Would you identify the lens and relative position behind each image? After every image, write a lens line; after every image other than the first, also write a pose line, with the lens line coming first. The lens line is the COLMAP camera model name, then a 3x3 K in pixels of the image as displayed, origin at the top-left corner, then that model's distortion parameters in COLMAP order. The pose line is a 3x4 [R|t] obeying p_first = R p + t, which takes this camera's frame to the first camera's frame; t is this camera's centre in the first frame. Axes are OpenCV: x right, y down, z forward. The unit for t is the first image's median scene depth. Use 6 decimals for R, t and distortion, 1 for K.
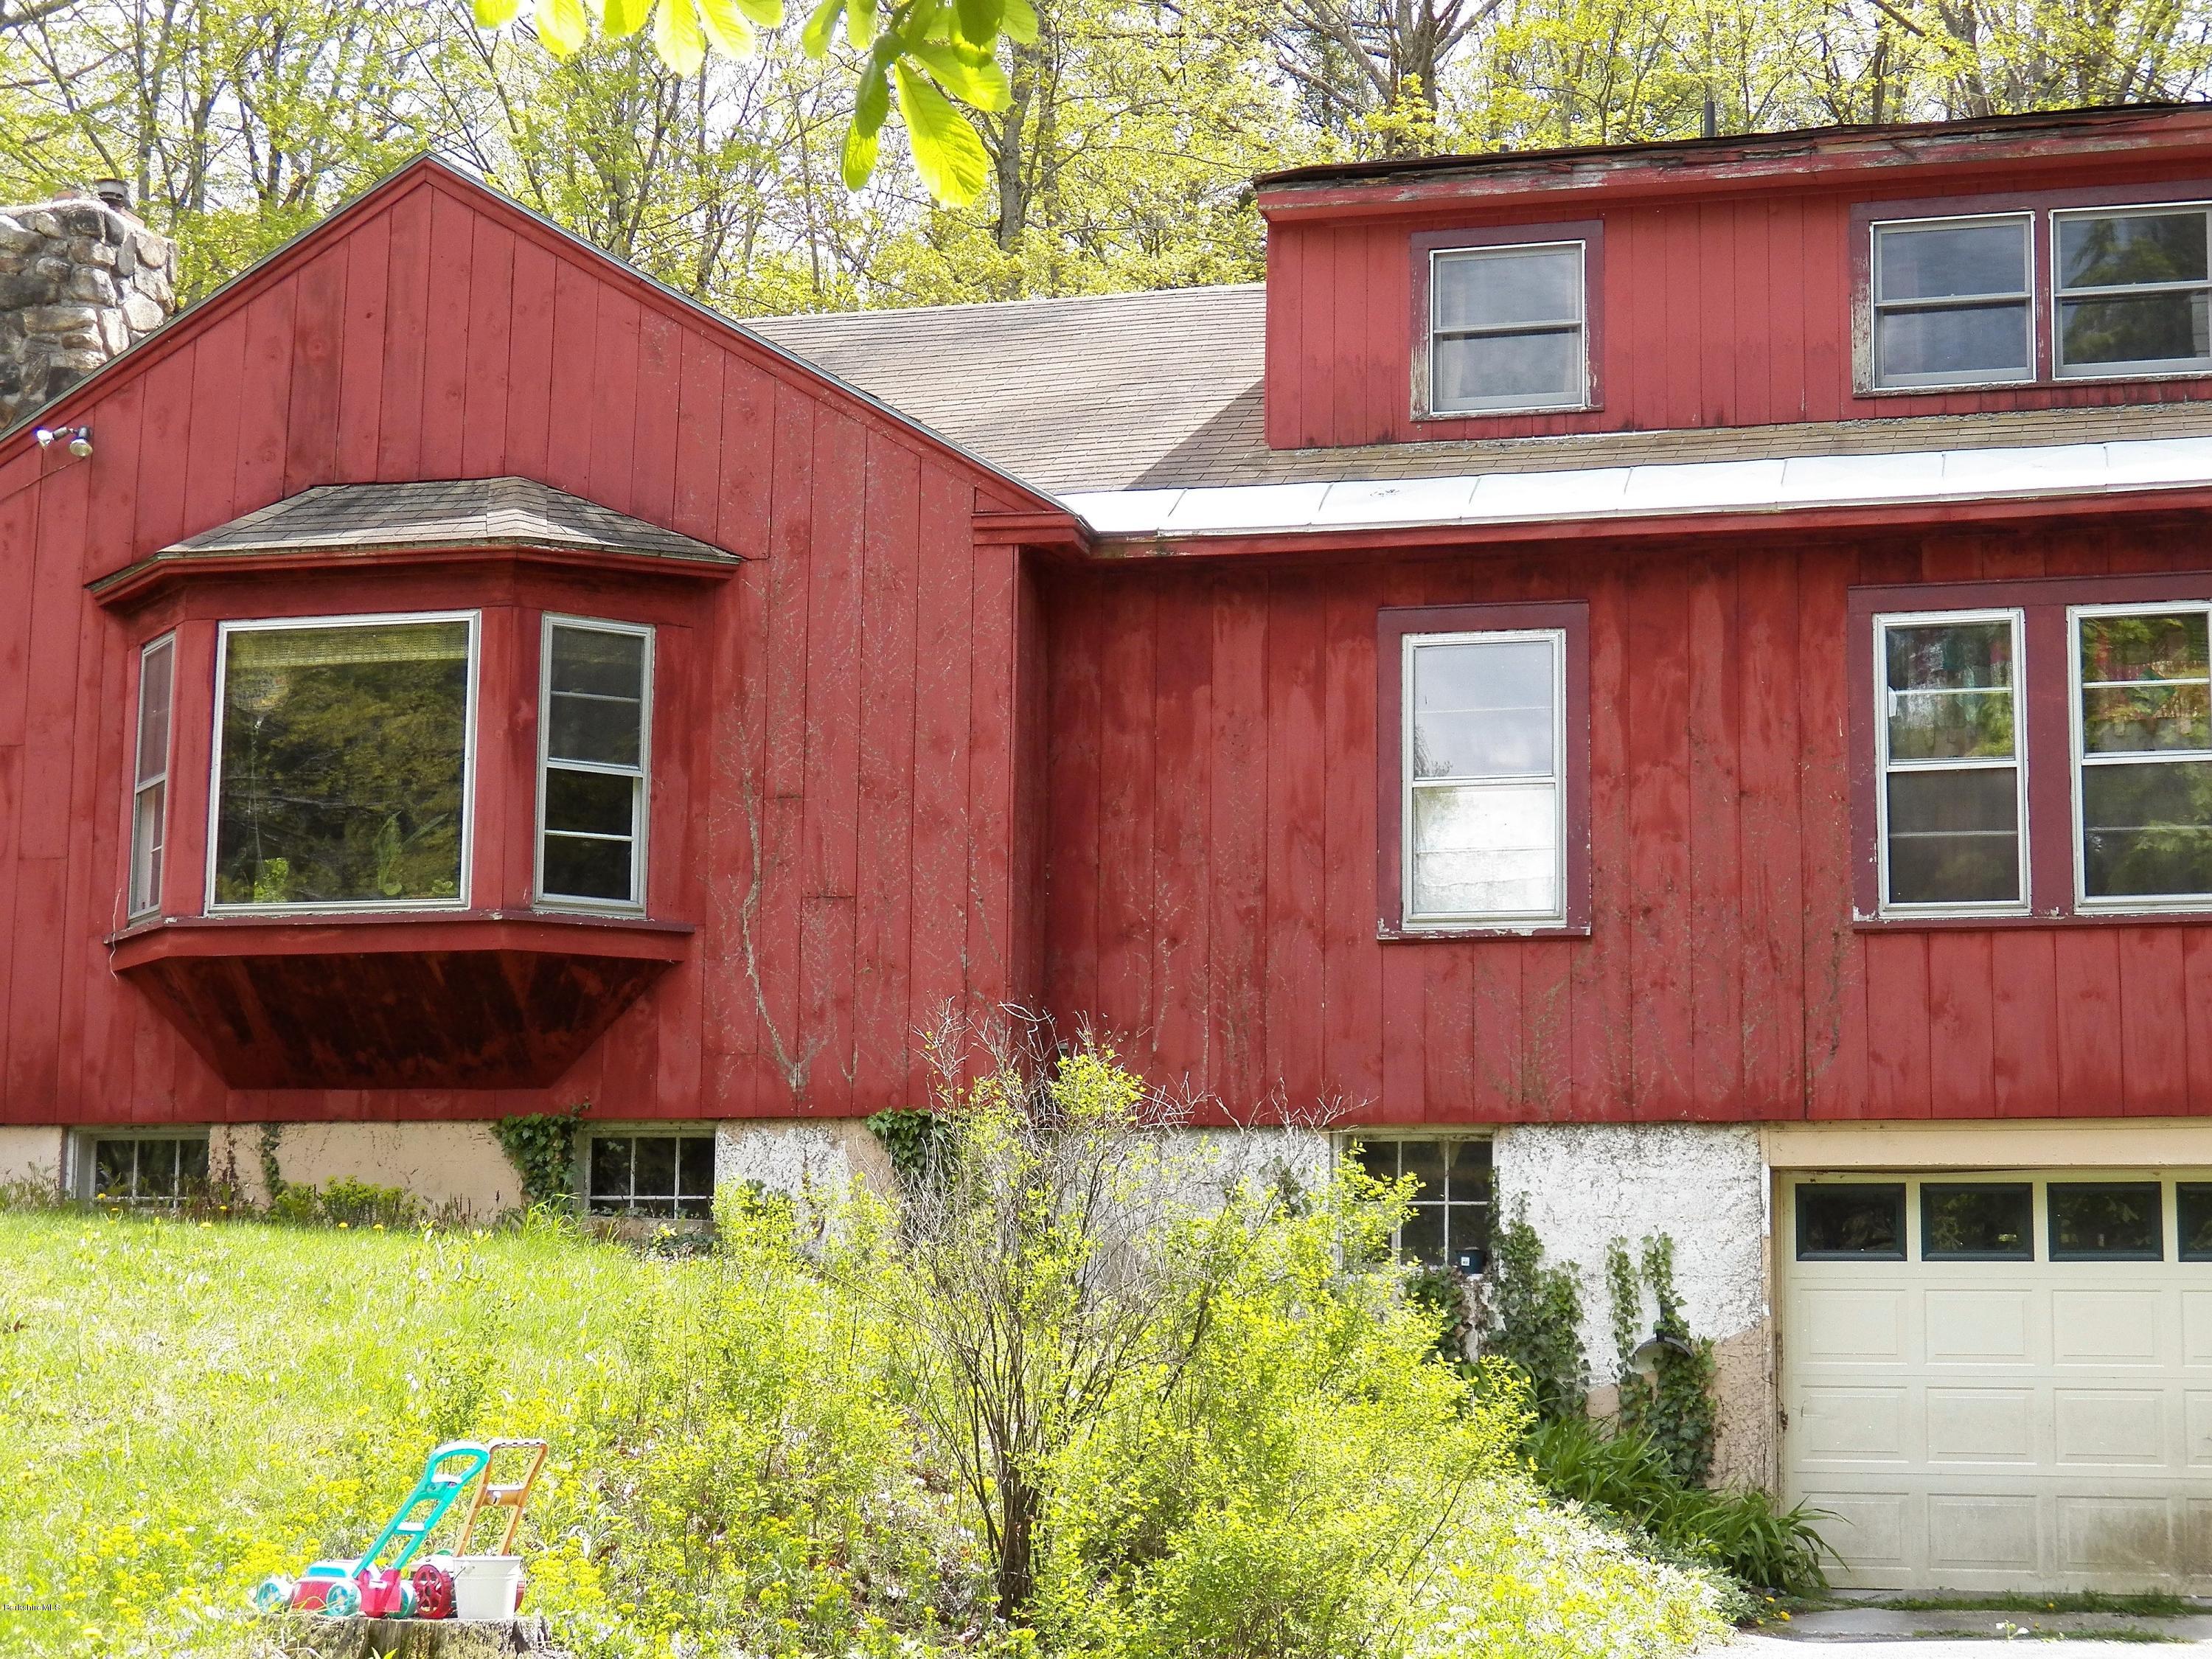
lens RADIAL K [[3981.1, 0, 1107.3], [0, 3981.1, 829.0], [0, 0, 1]] dist [0.031288, 0.000000]
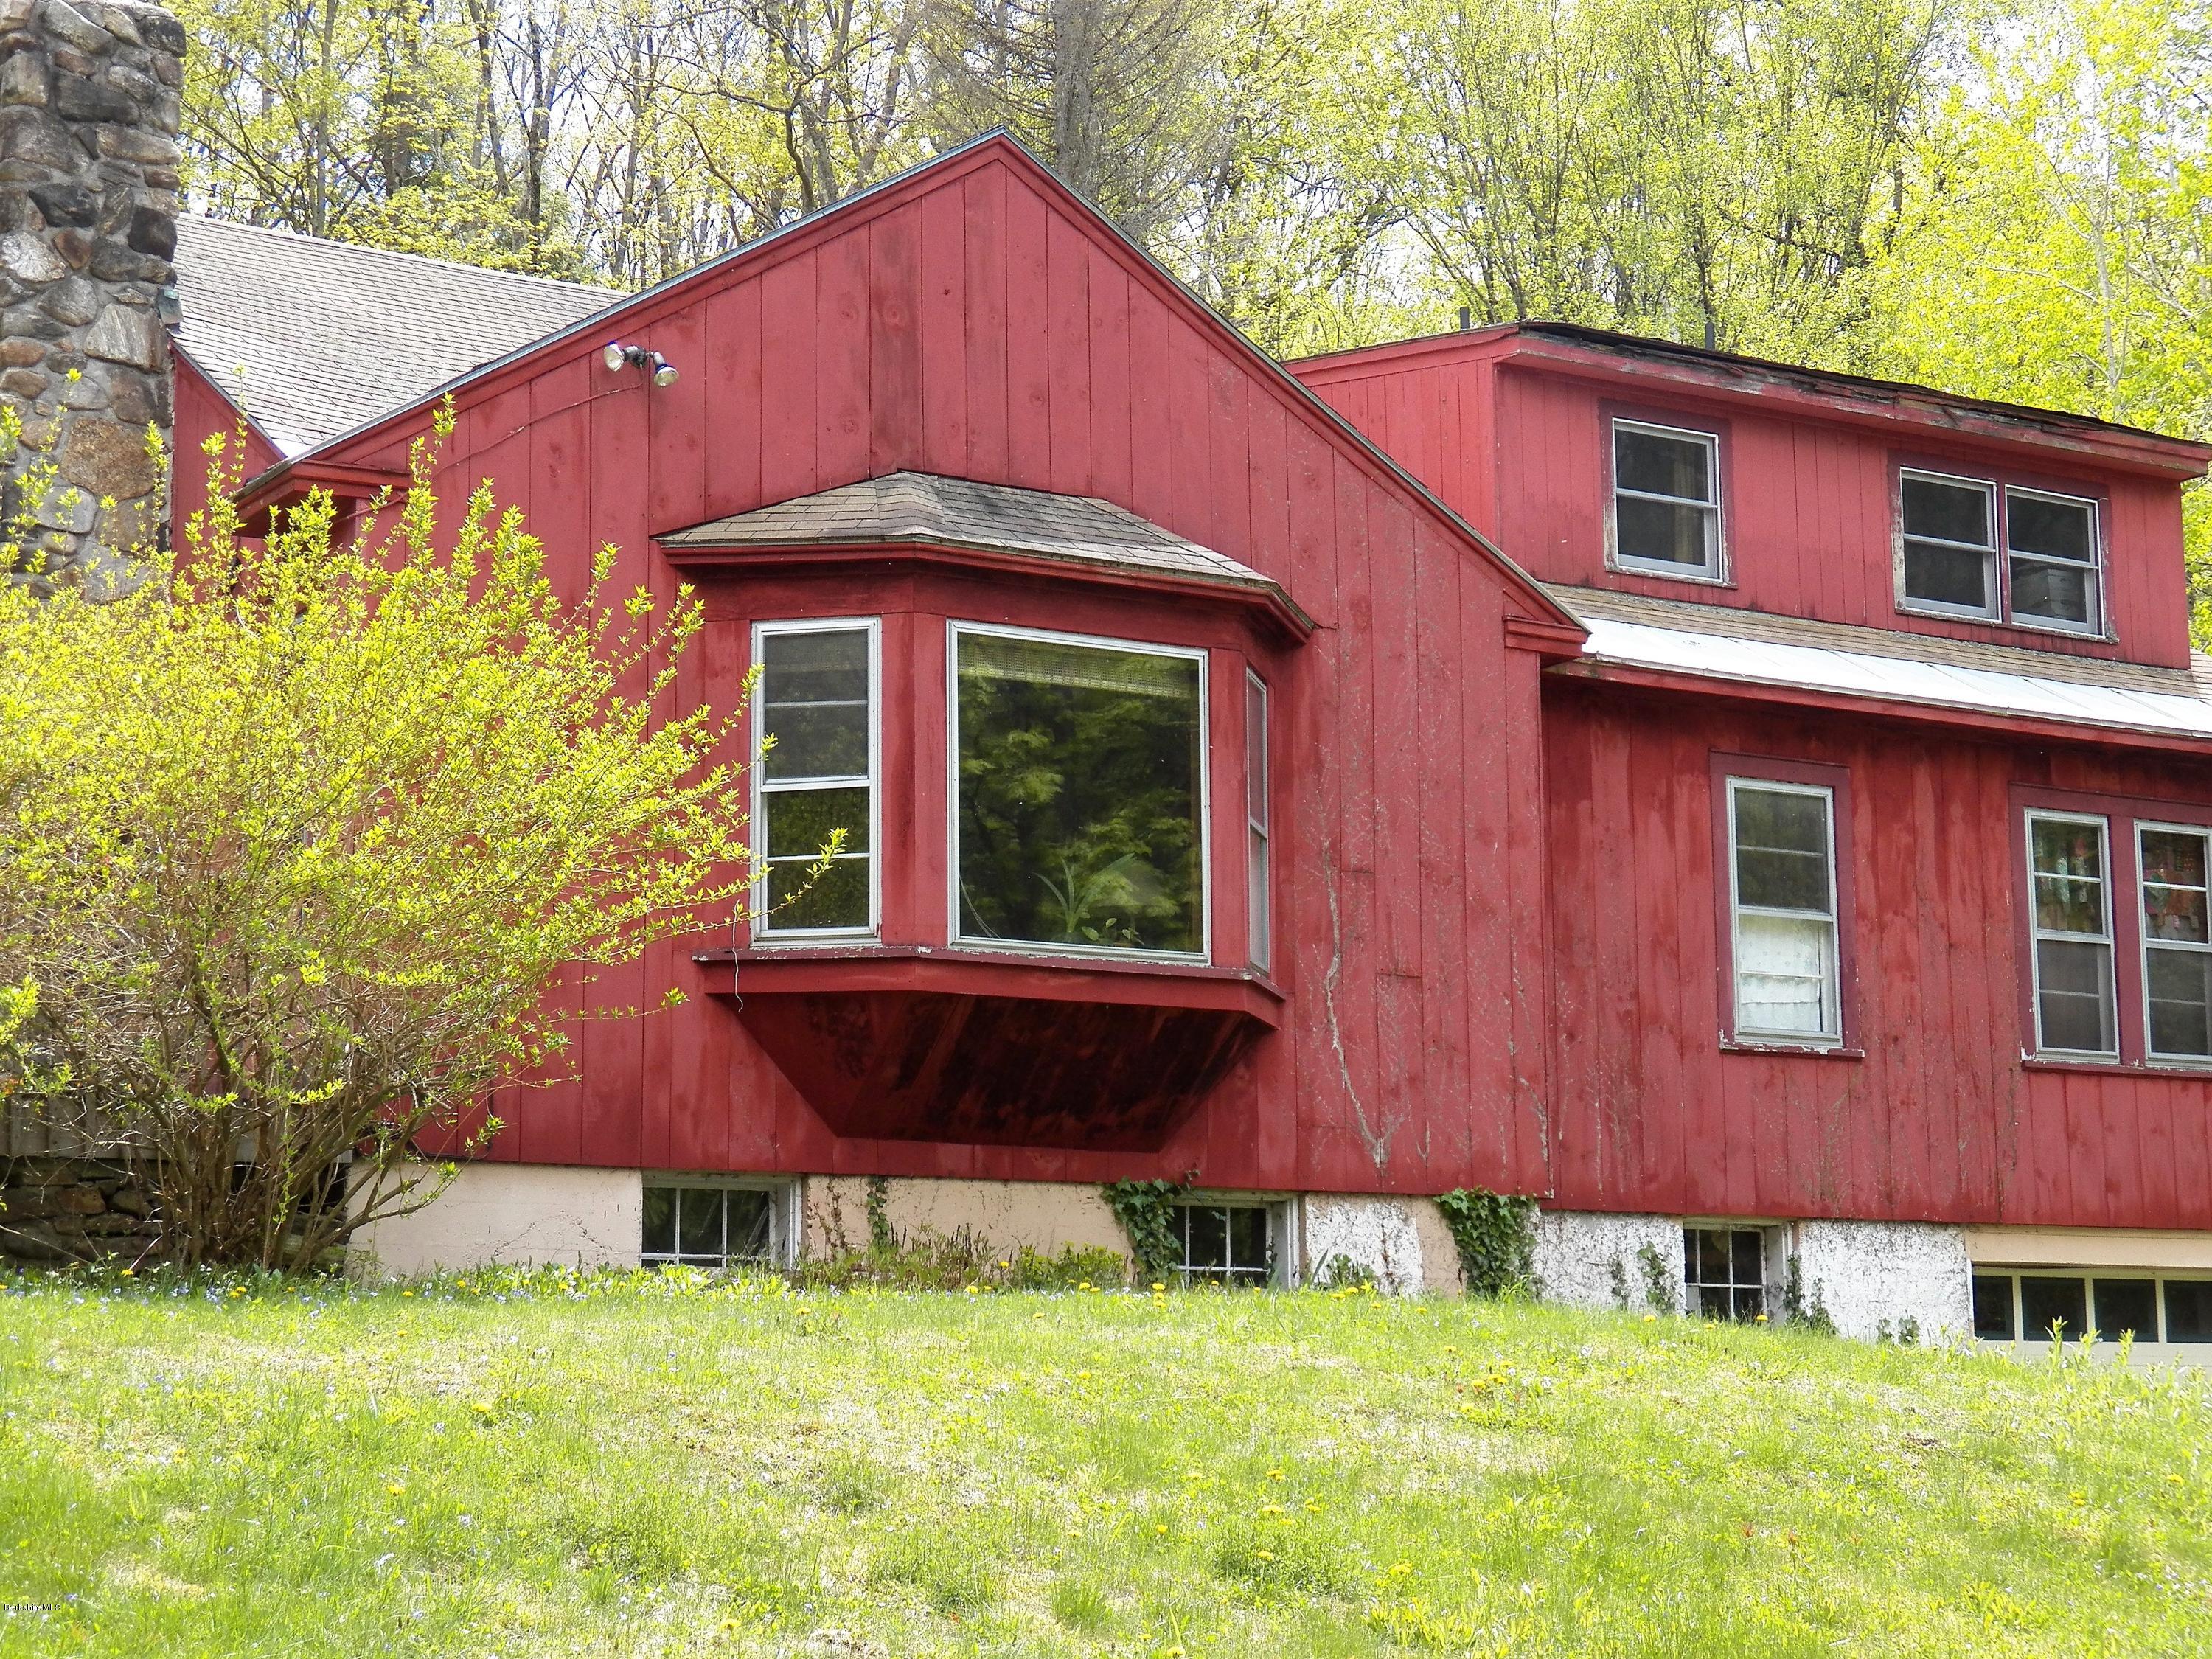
lens RADIAL K [[3981.1, 0, 1107.0], [0, 3981.1, 828.8], [0, 0, 1]] dist [0.031288, 0.000000]
pose [[0.674160, 0.095186, 0.732426, -0.860297], [-0.096072, 0.994537, -0.040820, 0.028331], [-0.732310, -0.042846, 0.679622, 0.367893]]
